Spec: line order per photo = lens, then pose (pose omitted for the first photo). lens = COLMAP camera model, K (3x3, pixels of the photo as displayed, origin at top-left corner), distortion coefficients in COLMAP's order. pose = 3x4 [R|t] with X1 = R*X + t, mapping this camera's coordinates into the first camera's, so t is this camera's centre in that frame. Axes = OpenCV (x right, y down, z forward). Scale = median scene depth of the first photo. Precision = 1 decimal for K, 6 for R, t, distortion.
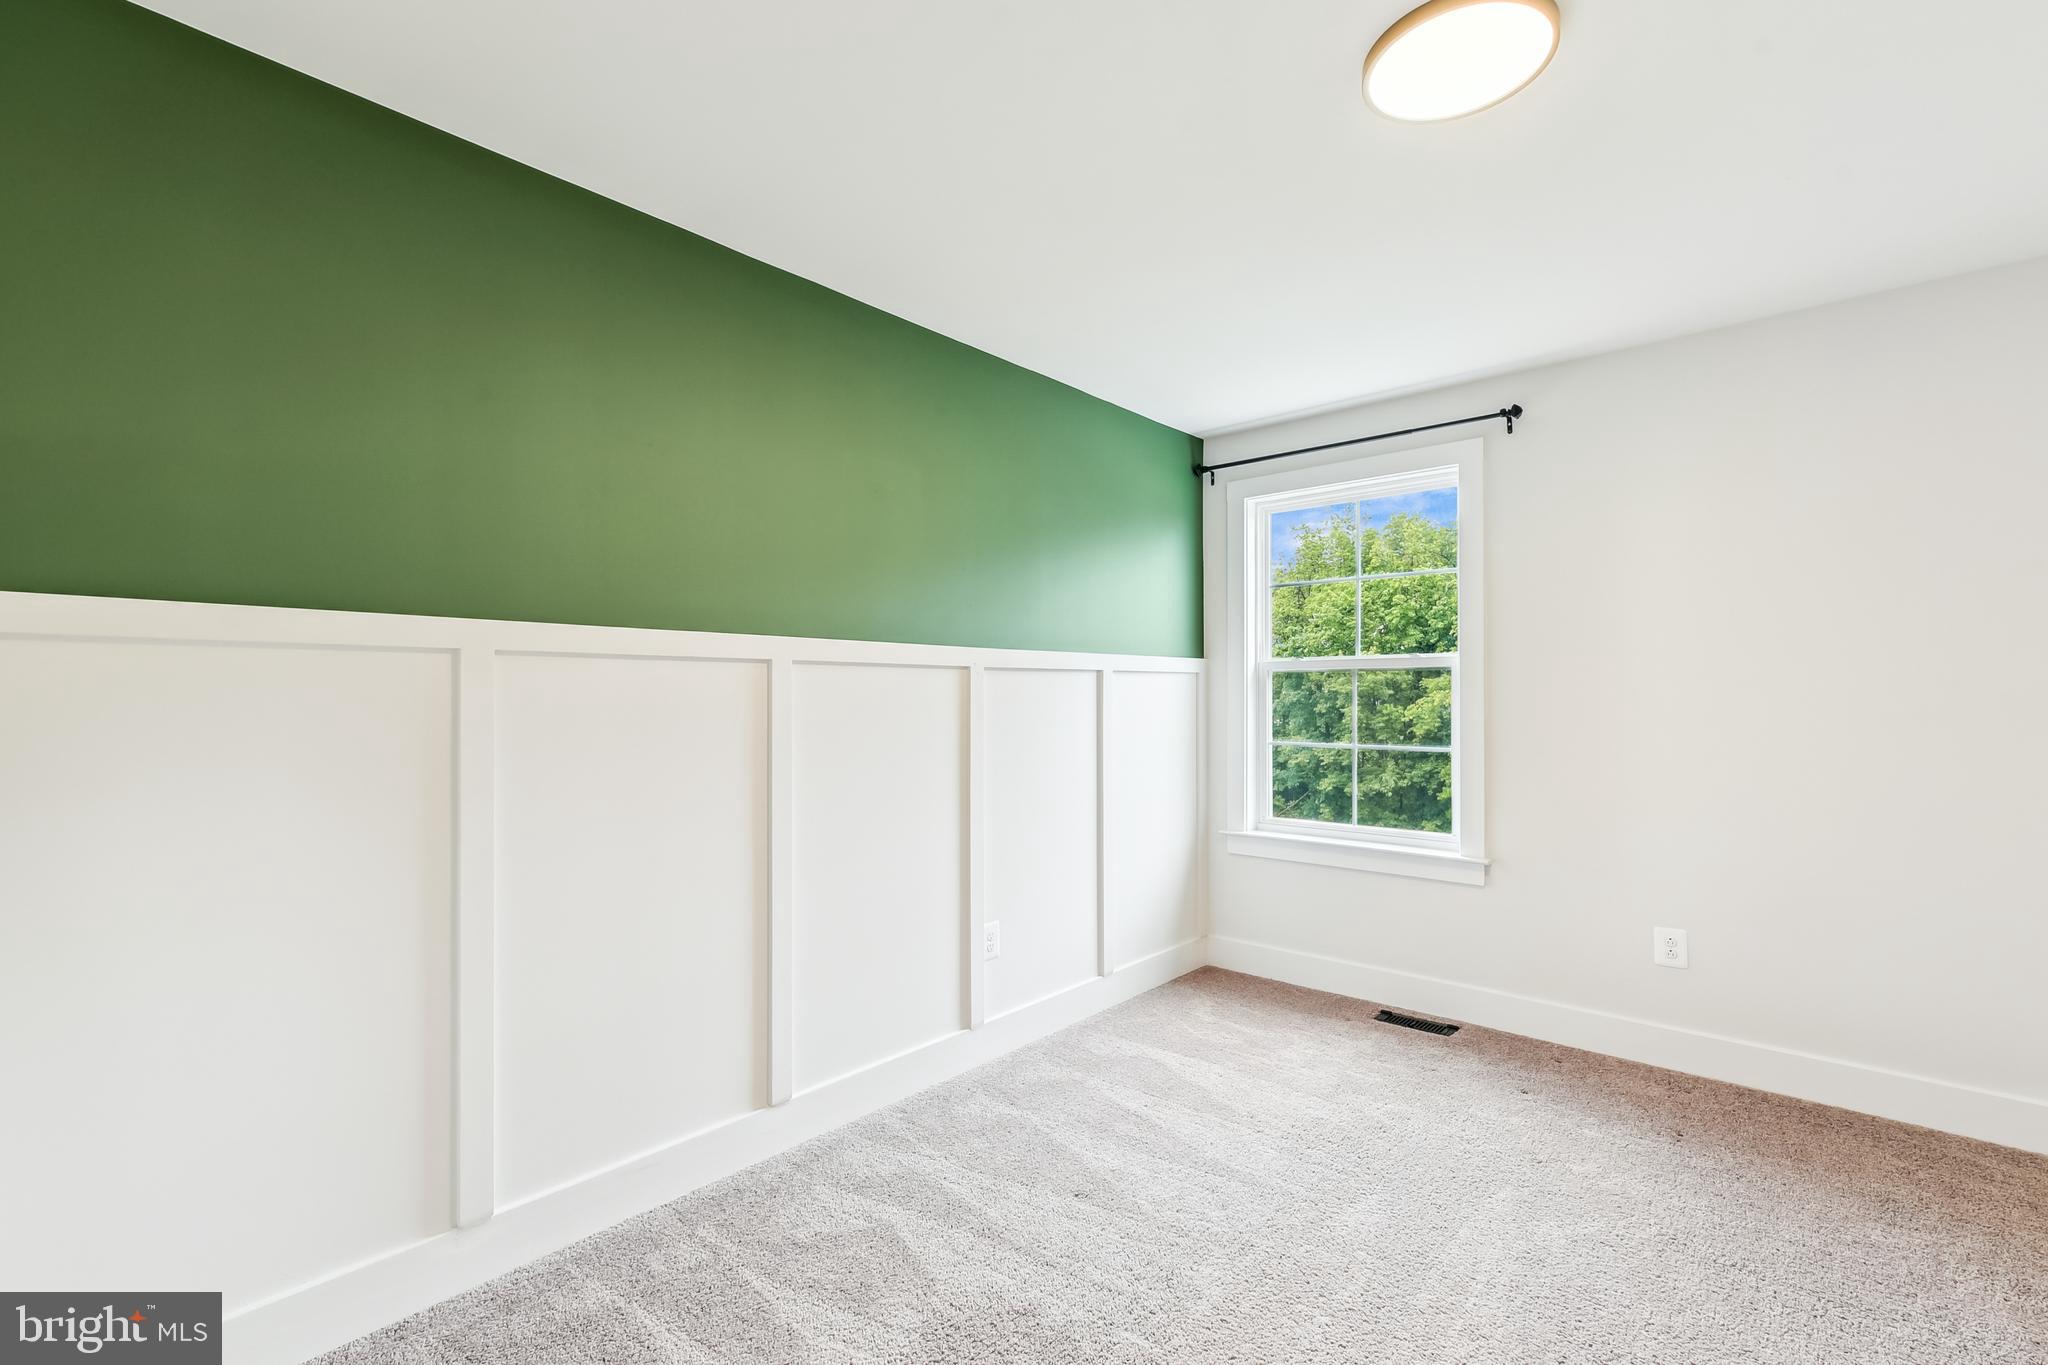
lens RADIAL K [[931.1, 0, 1026.0], [0, 931.1, 691.4], [0, 0, 1]] dist [0.008066, -0.000352]
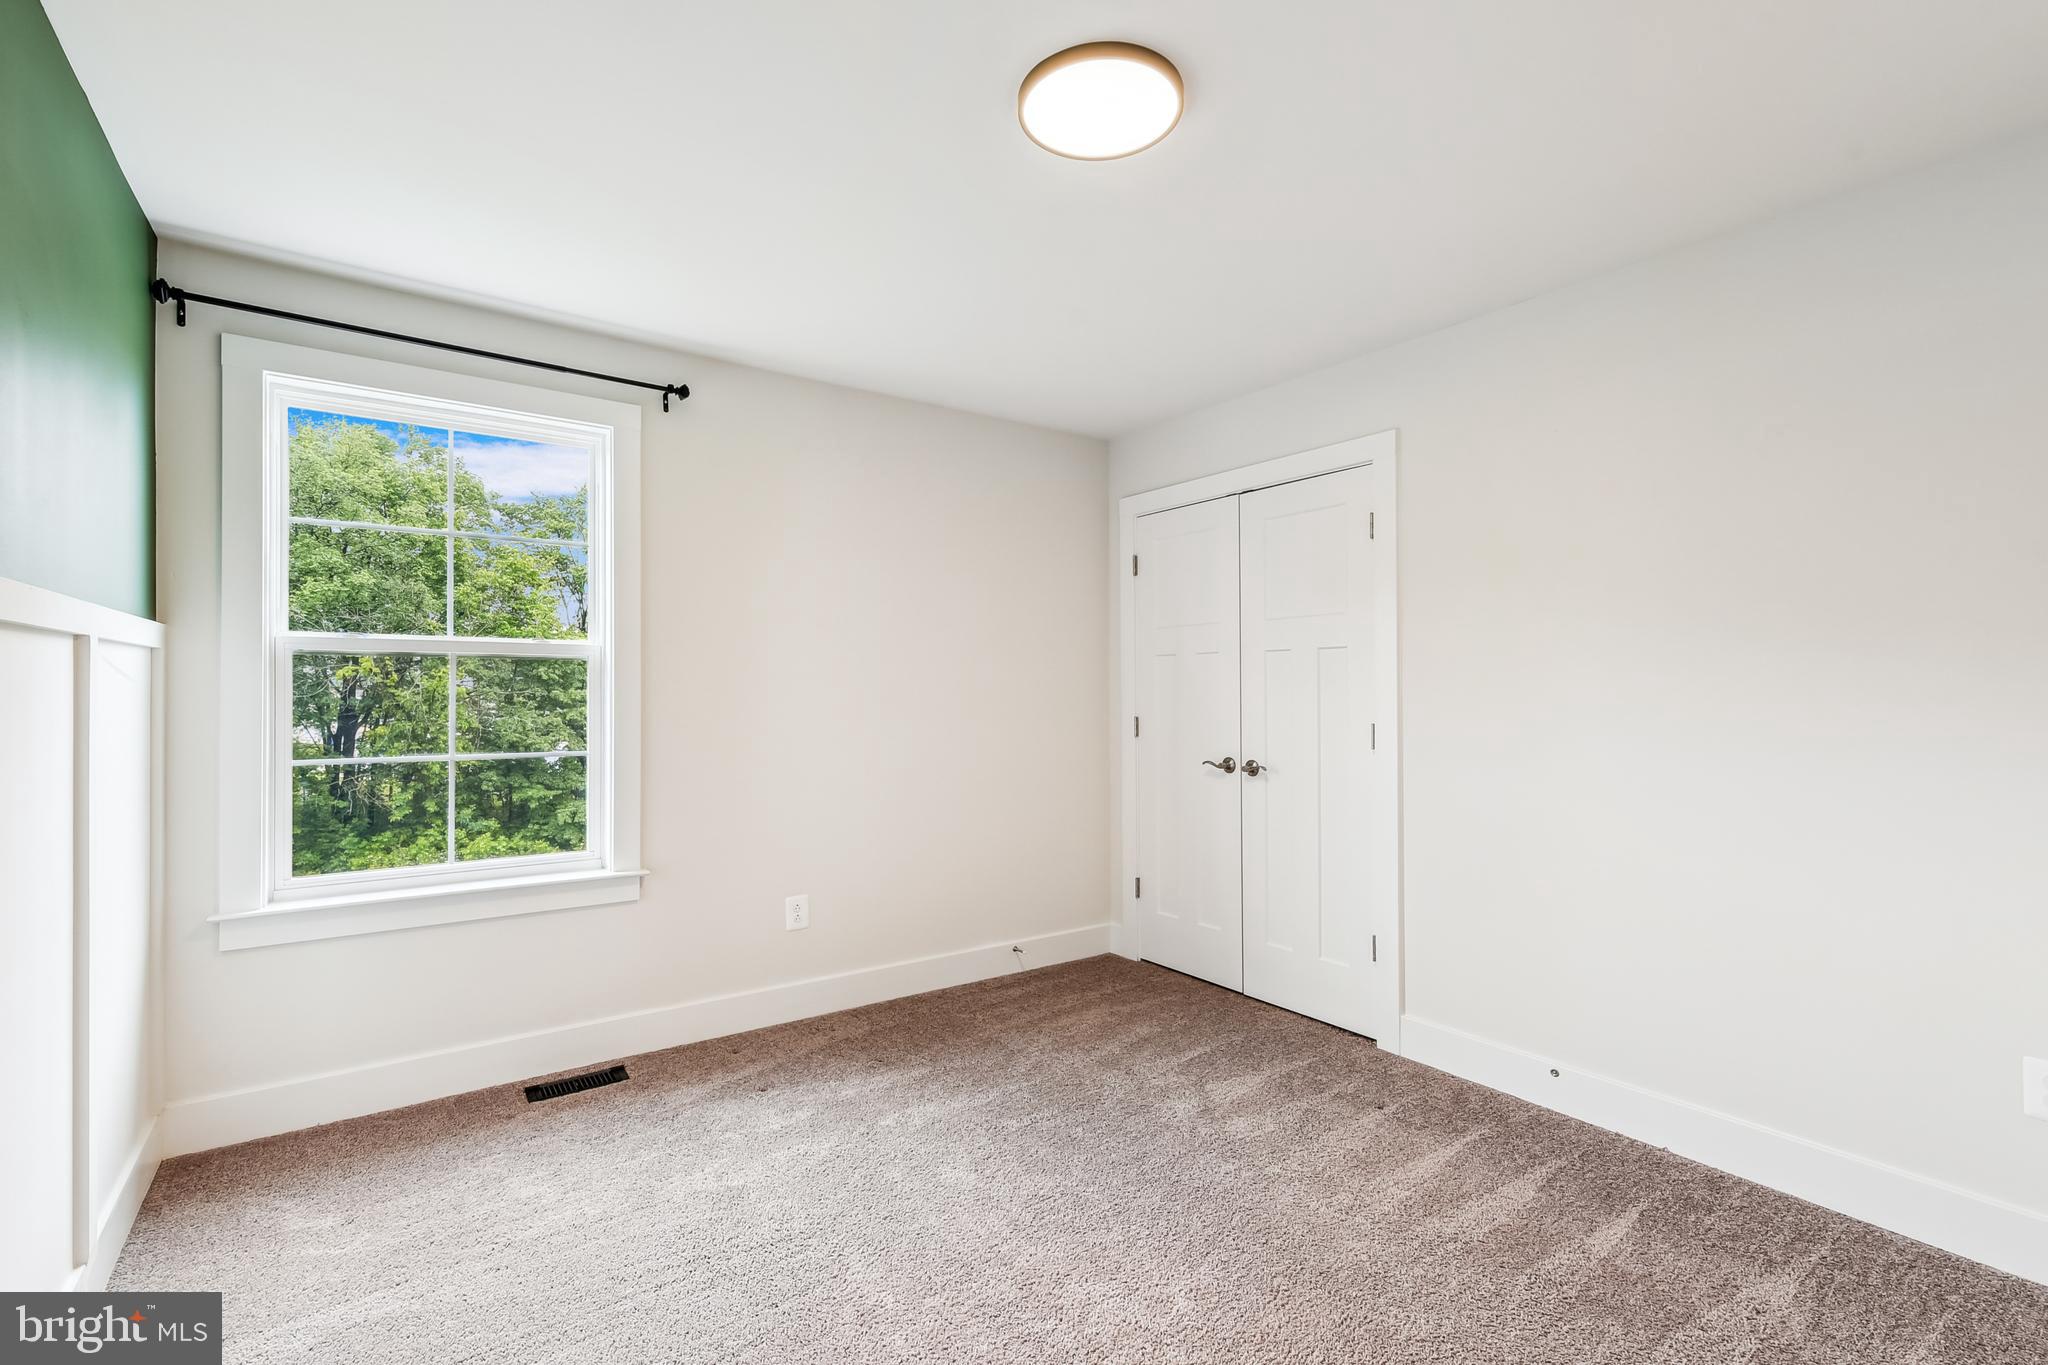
lens RADIAL K [[931.1, 0, 1018.2], [0, 931.1, 686.2], [0, 0, 1]] dist [0.008066, -0.000352]
pose [[0.198550, 0.007371, 0.980063, -0.310108], [-0.006506, 0.999960, -0.006202, 0.004028], [-0.980069, -0.005145, 0.198590, 0.434691]]
